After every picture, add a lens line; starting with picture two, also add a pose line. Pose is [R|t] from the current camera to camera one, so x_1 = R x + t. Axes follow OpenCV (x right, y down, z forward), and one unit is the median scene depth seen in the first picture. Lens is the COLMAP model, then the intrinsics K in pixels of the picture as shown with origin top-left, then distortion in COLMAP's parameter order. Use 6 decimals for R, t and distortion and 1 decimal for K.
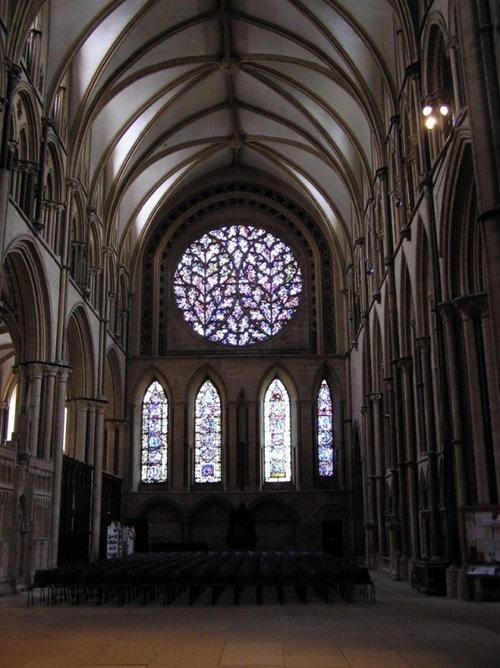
lens RADIAL K [[736.7, 0, 250.0], [0, 736.7, 334.0], [0, 0, 1]] dist [-0.147684, 0.026116]
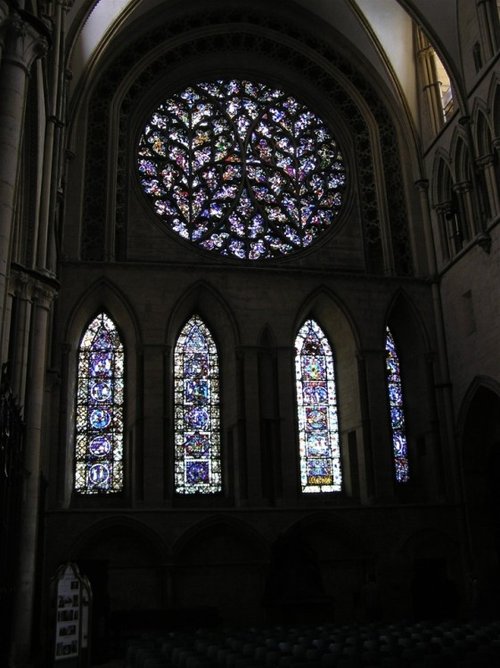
lens RADIAL K [[736.7, 0, 250.0], [0, 736.7, 334.0], [0, 0, 1]] dist [-0.147684, 0.026116]
pose [[0.977262, 0.044754, 0.207258, -0.134005], [-0.030885, 0.997092, -0.069675, 0.116052], [-0.209774, 0.061689, 0.975802, 0.433322]]
